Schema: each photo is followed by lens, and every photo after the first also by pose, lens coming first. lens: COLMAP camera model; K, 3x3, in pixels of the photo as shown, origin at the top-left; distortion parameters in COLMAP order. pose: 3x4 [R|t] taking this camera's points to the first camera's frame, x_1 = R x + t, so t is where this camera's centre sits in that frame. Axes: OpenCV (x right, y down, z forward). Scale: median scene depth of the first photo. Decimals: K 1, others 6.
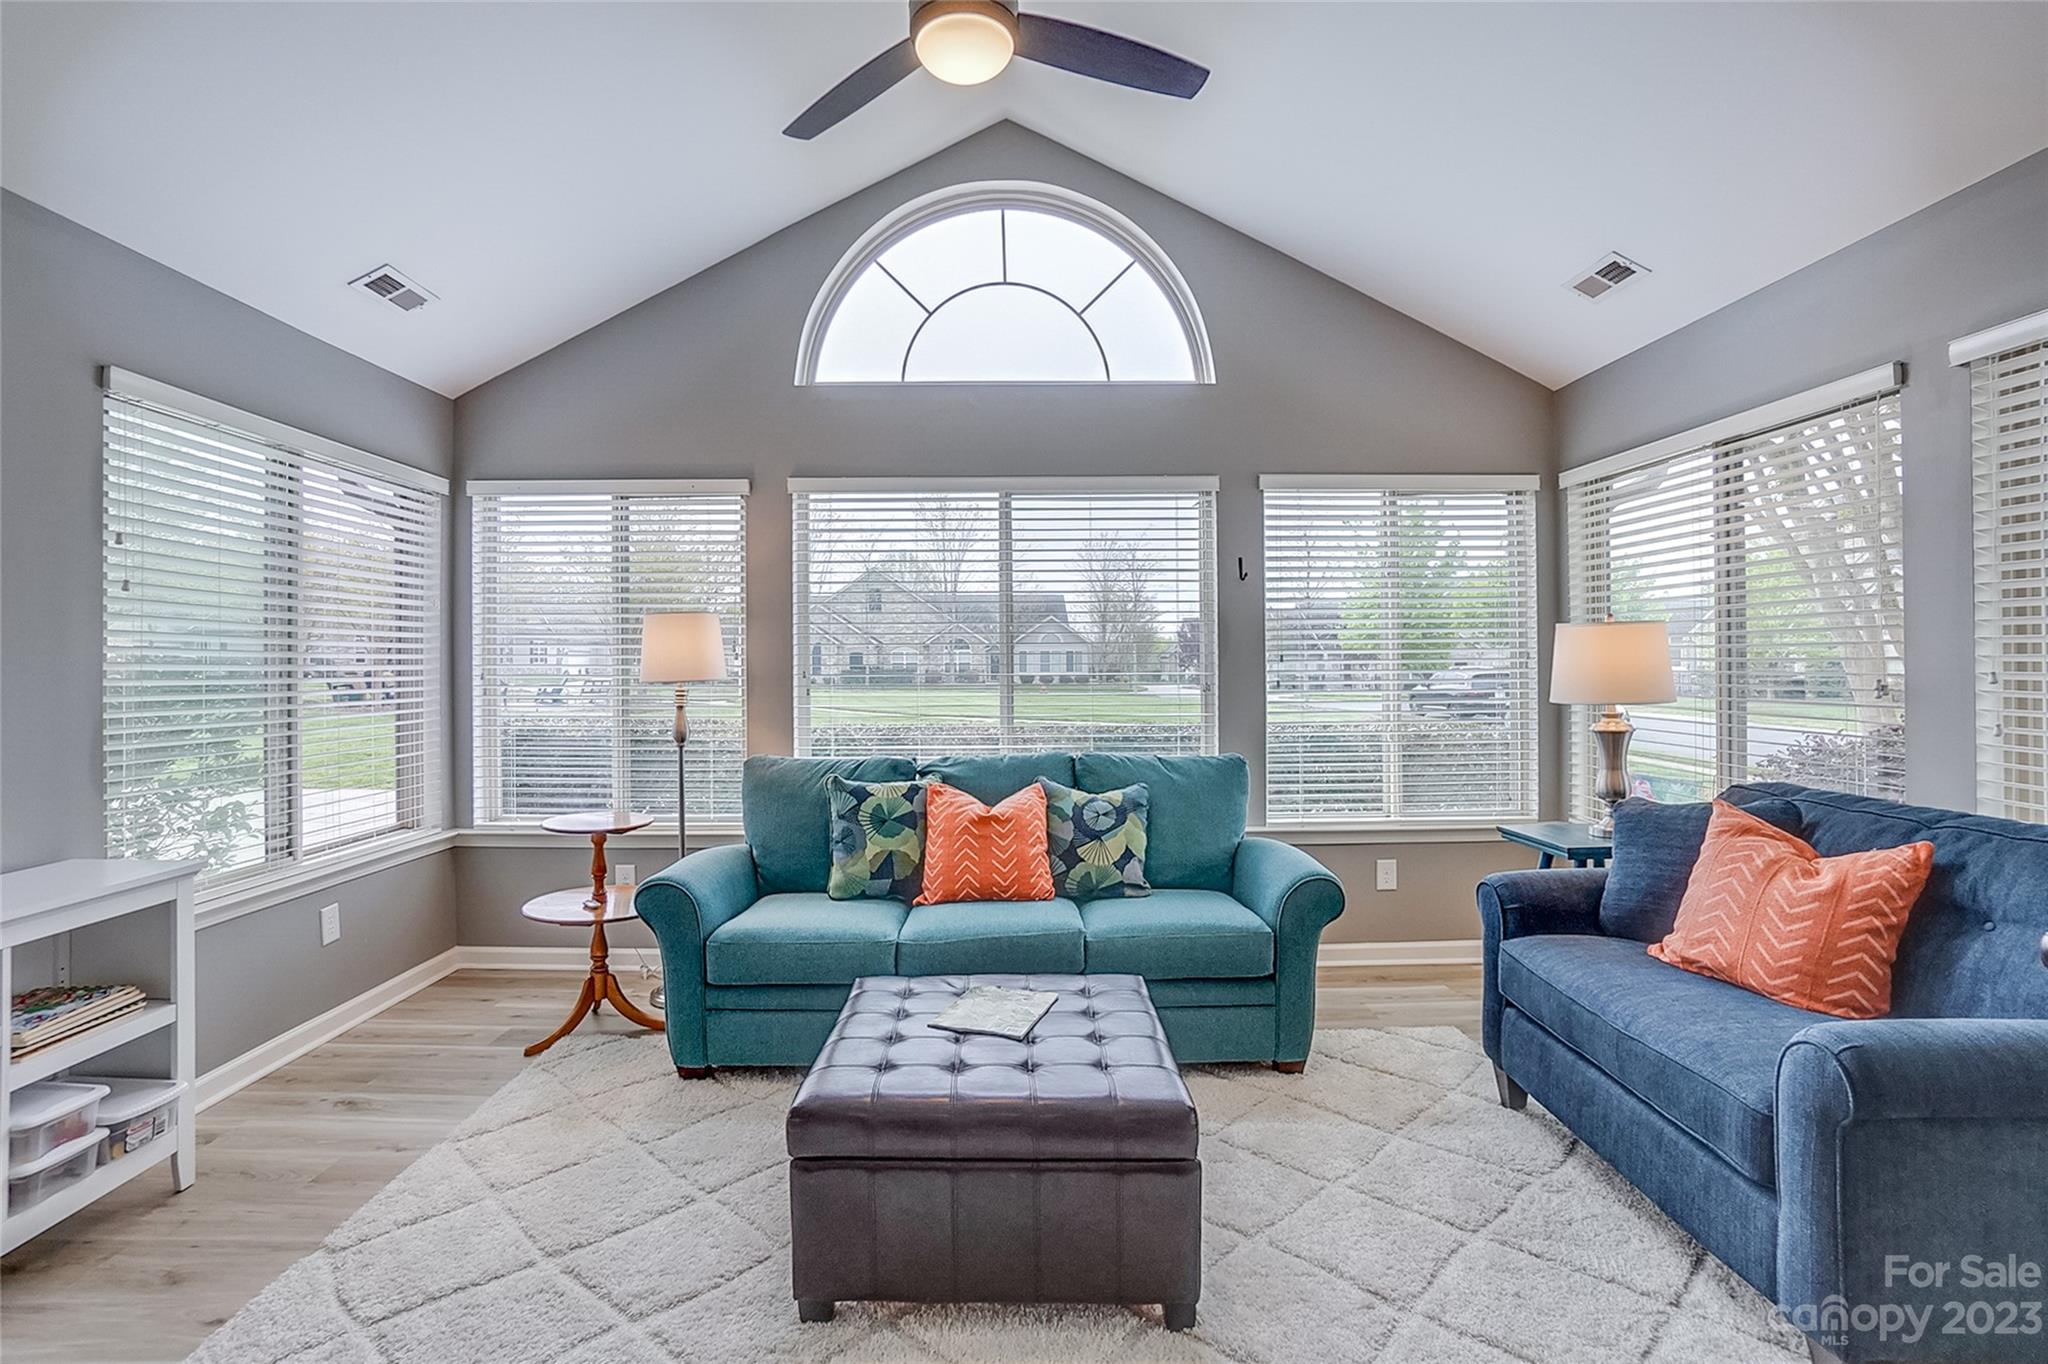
lens RADIAL K [[934.9, 0, 1014.9], [0, 934.9, 666.0], [0, 0, 1]] dist [-0.047514, -0.000664]
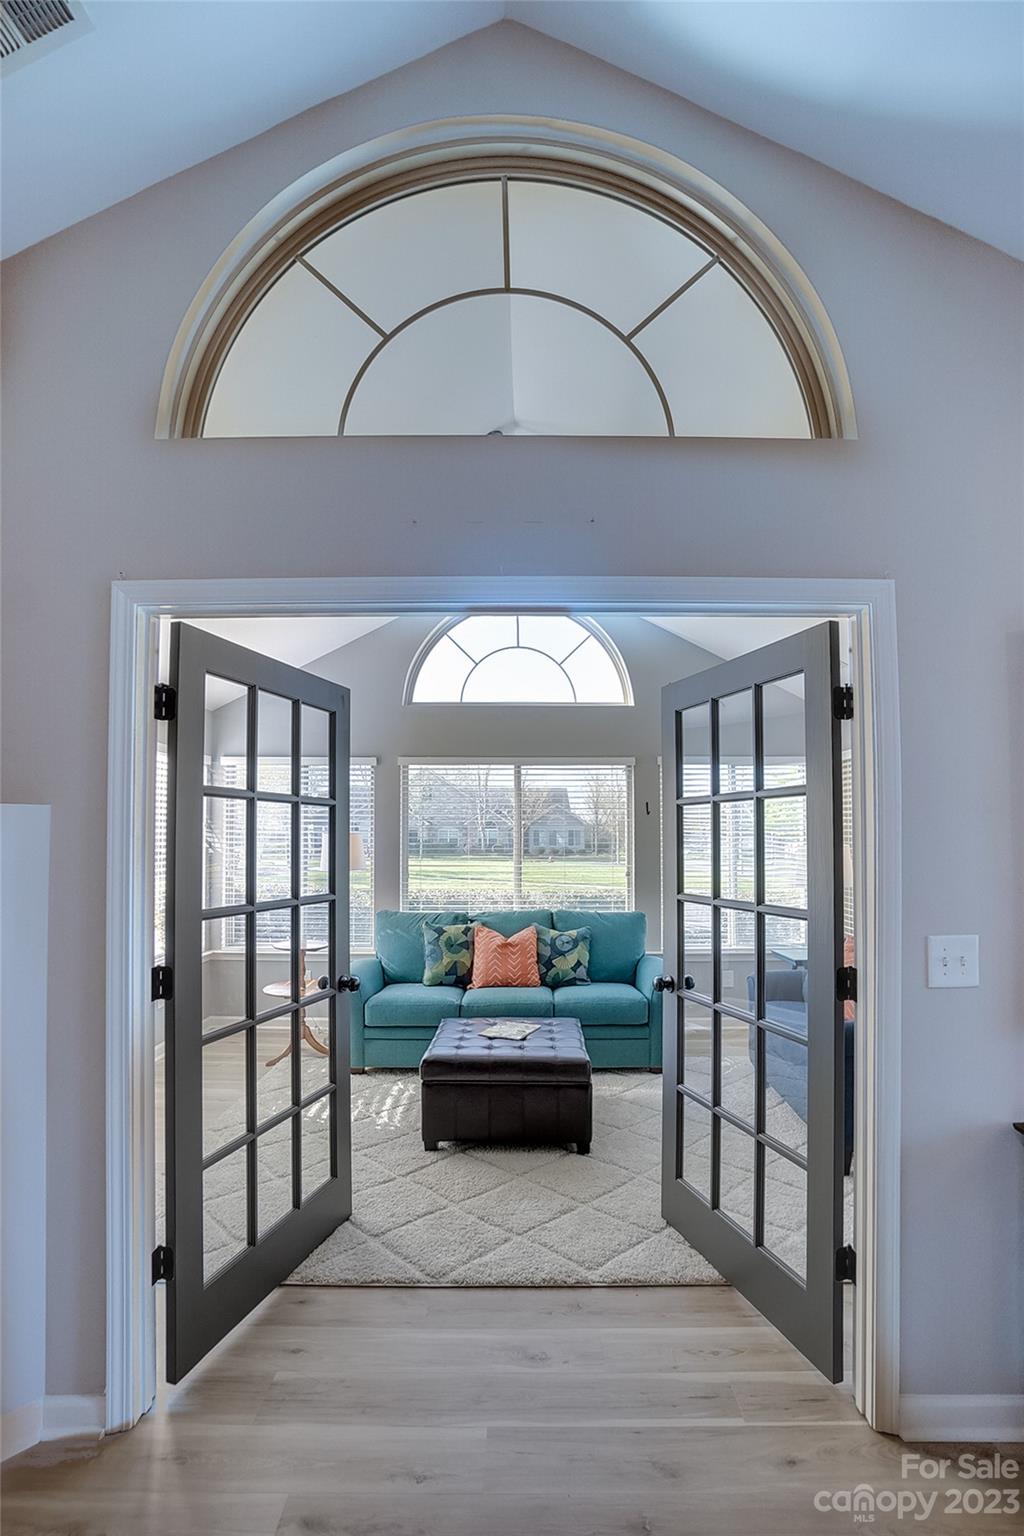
lens RADIAL K [[701.2, 0, 535.6], [0, 701.2, 810.2], [0, 0, 1]] dist [-0.047514, -0.000664]
pose [[0.999960, 0.006280, 0.006427, 0.021236], [-0.006005, 0.999103, -0.041911, -0.053320], [-0.006684, 0.041870, 0.999101, -0.456276]]
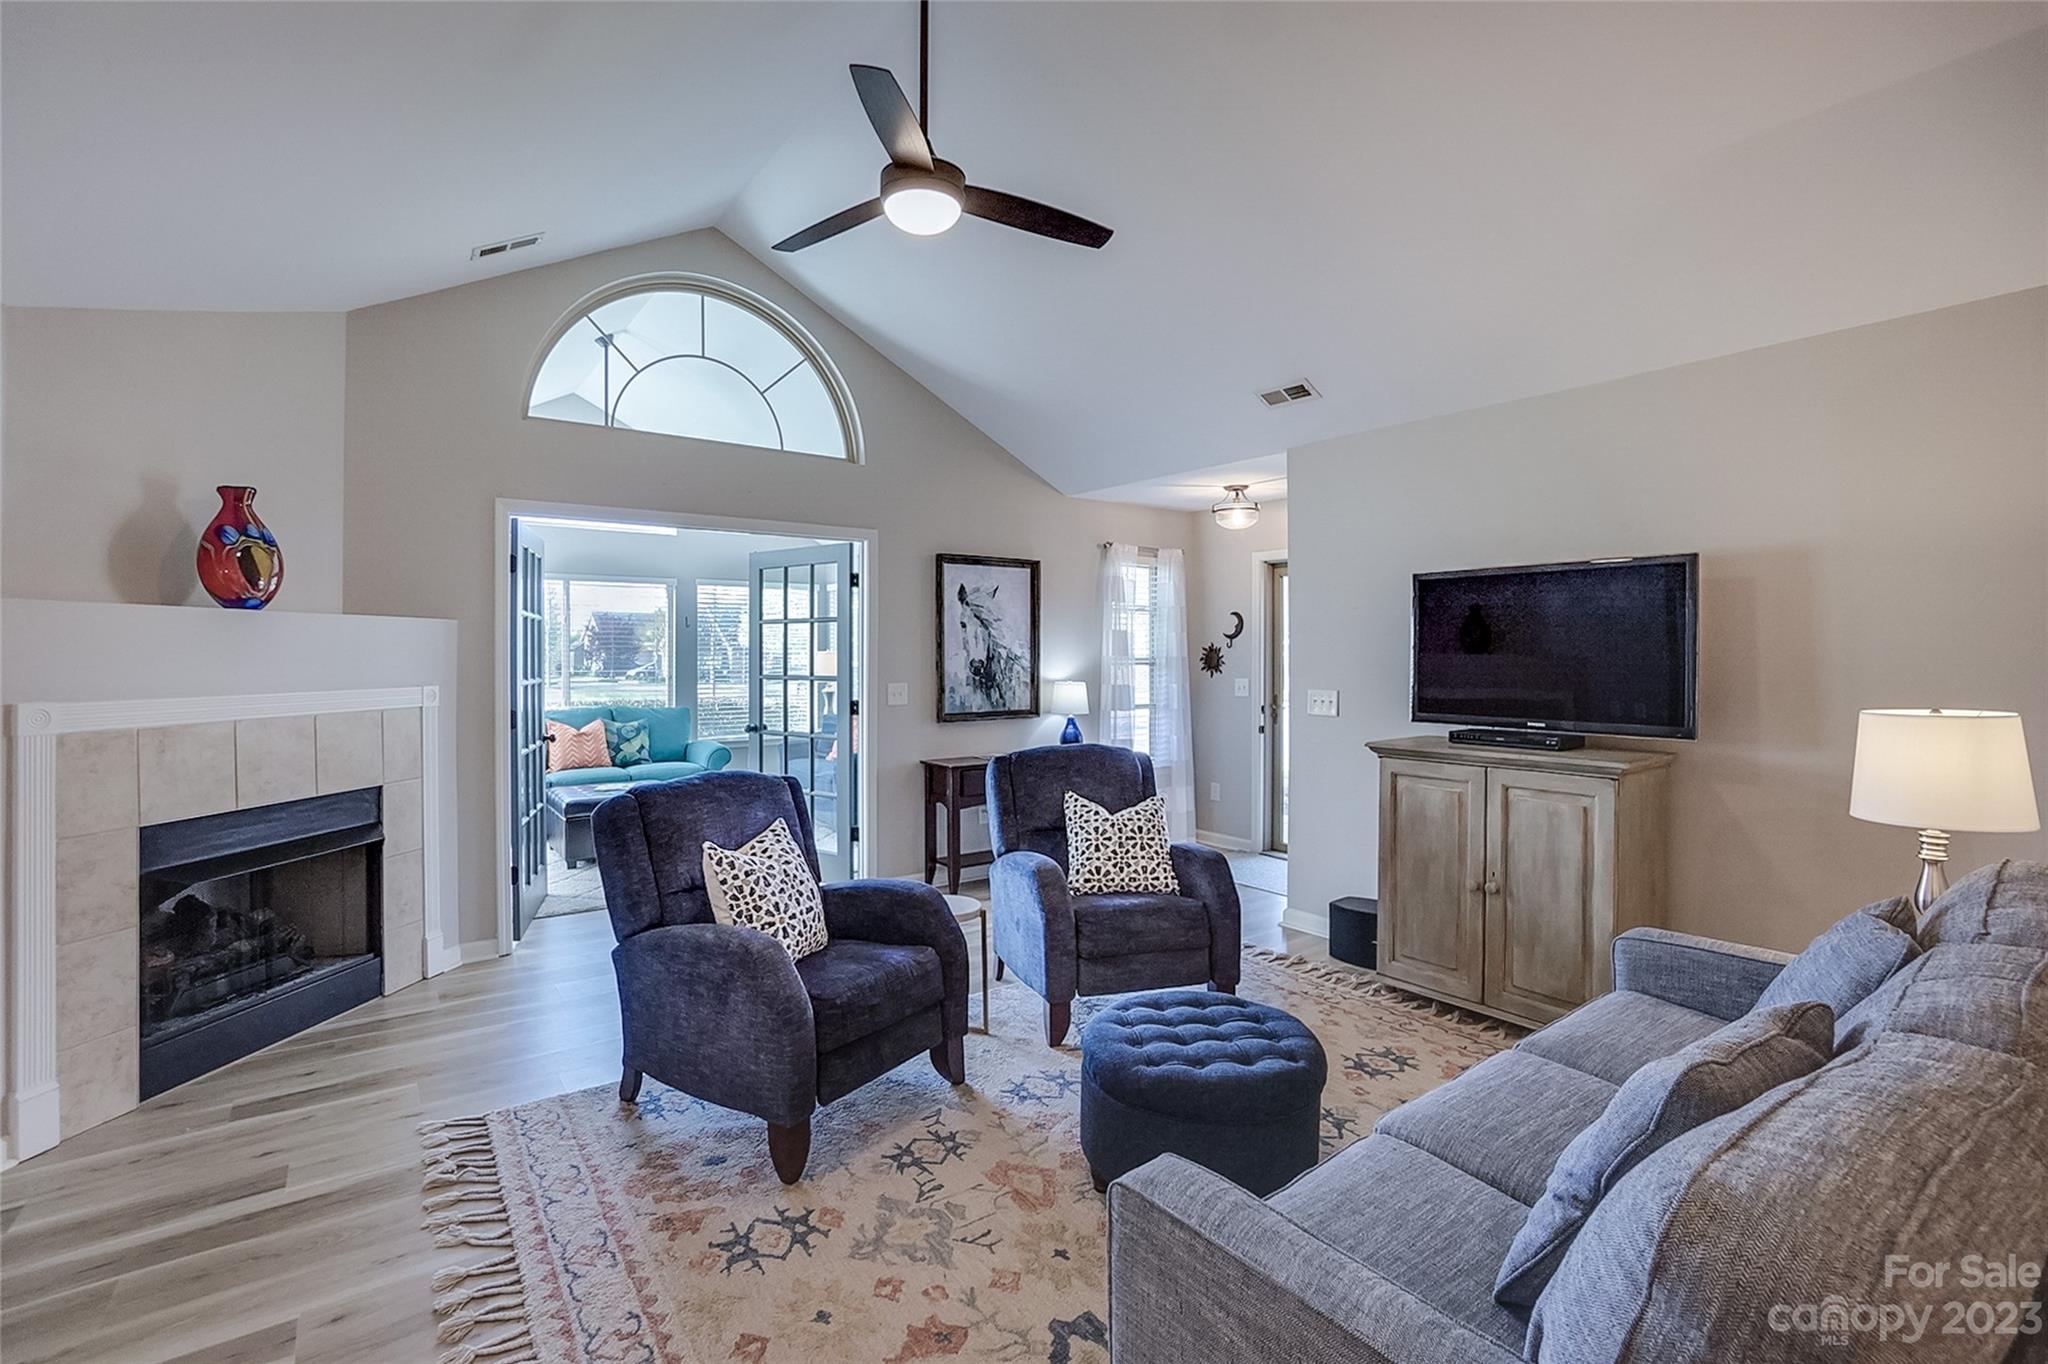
lens RADIAL K [[934.9, 0, 1019.3], [0, 934.9, 666.1], [0, 0, 1]] dist [-0.047514, -0.000664]
pose [[0.804136, -0.000994, 0.594444, -0.510940], [-0.003288, 0.999976, 0.006119, -0.022052], [-0.594436, -0.006875, 0.804114, -1.472788]]
